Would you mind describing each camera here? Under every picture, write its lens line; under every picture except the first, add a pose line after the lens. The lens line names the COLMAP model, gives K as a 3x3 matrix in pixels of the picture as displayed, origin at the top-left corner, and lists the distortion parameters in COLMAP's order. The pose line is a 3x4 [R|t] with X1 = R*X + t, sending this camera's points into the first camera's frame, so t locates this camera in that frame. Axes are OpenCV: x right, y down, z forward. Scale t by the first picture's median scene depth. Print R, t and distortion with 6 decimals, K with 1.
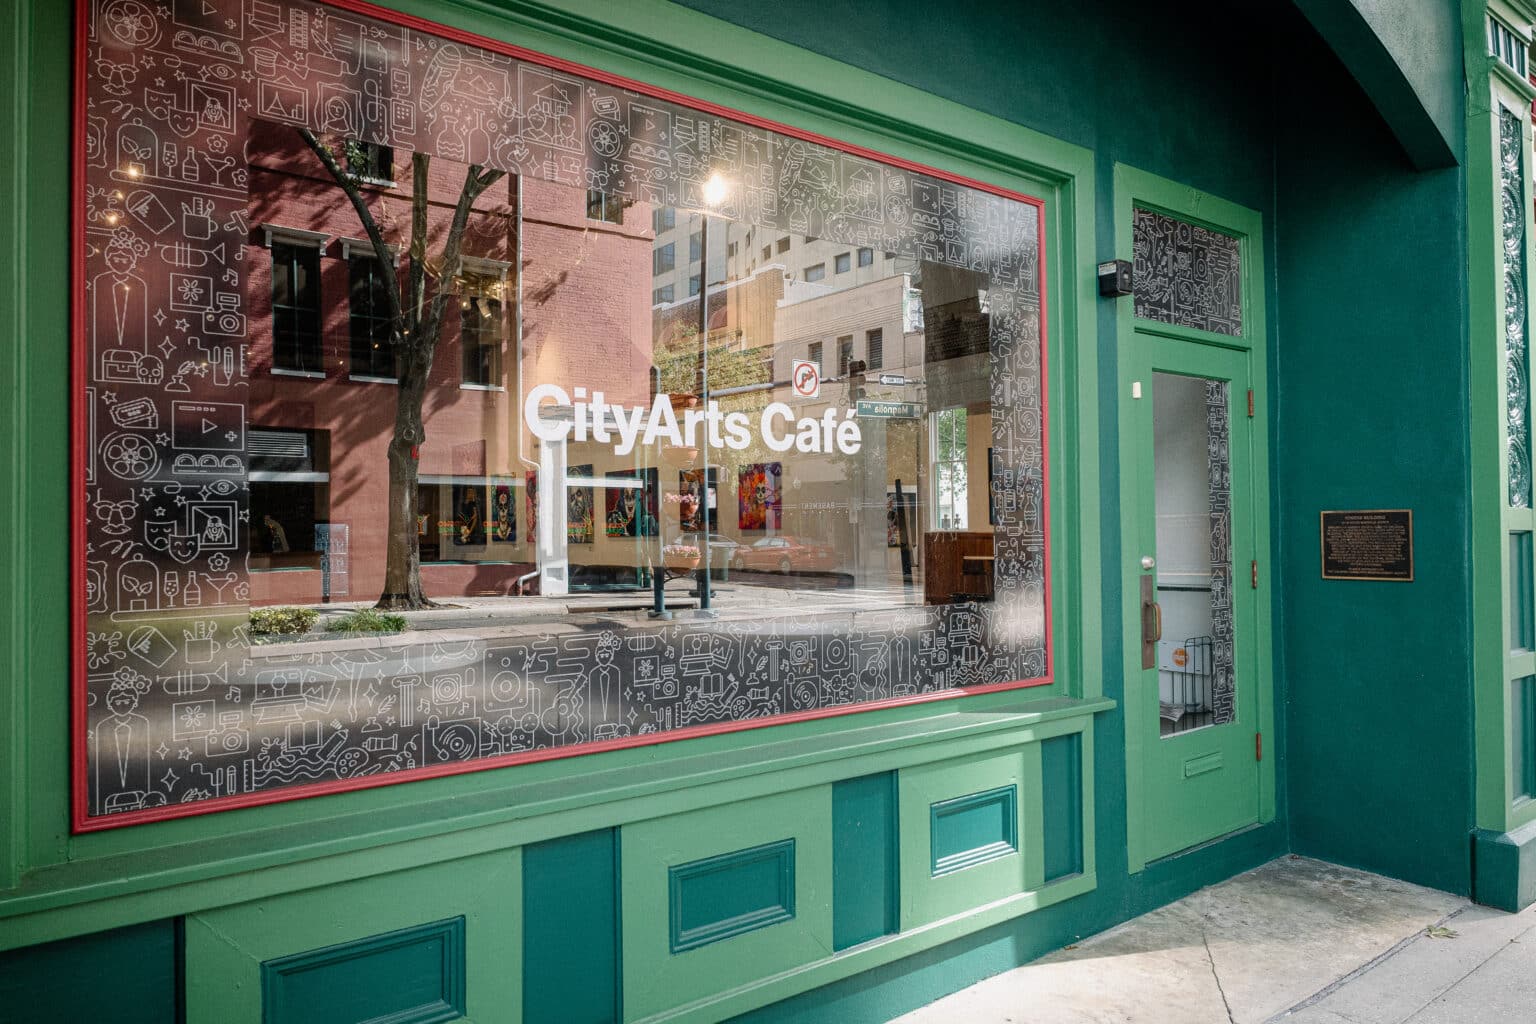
lens RADIAL K [[1056.7, 0, 769.4], [0, 1056.7, 510.2], [0, 0, 1]] dist [-0.000981, -0.002572]
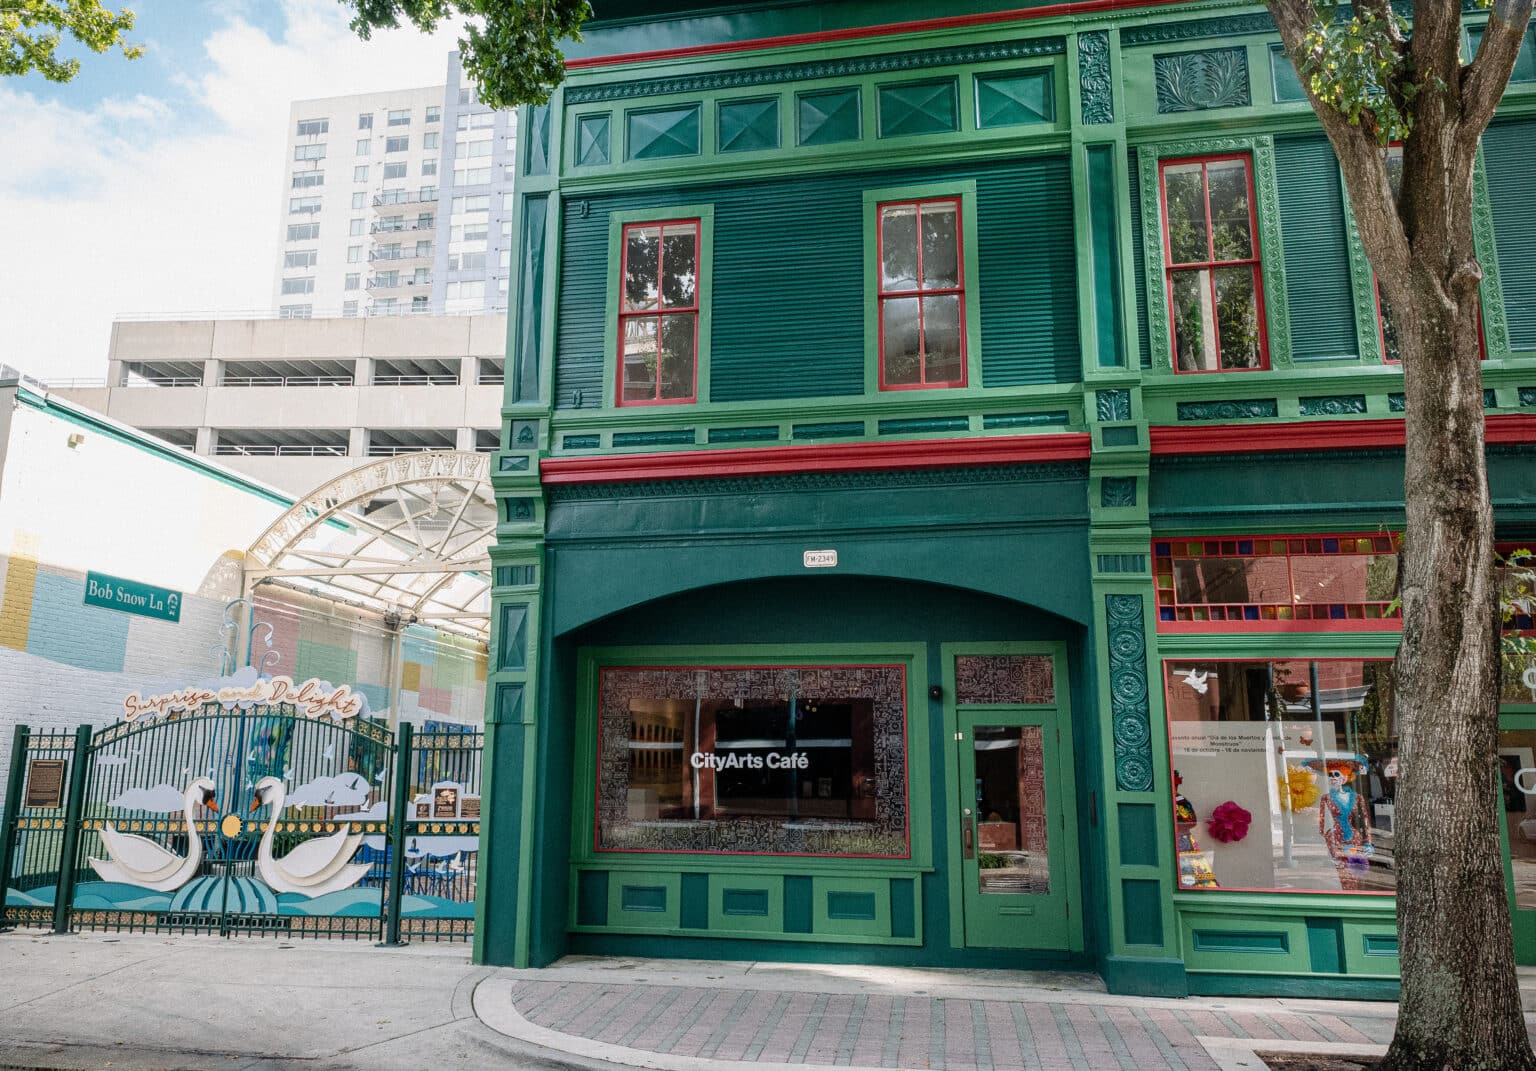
lens RADIAL K [[1114.8, 0, 764.7], [0, 1114.8, 538.0], [0, 0, 1]] dist [-0.005362, -0.000599]
pose [[0.667820, -0.138291, -0.731363, 2.461397], [-0.002142, 0.982227, -0.187682, -0.102456], [0.744320, 0.126904, 0.655655, -1.282421]]
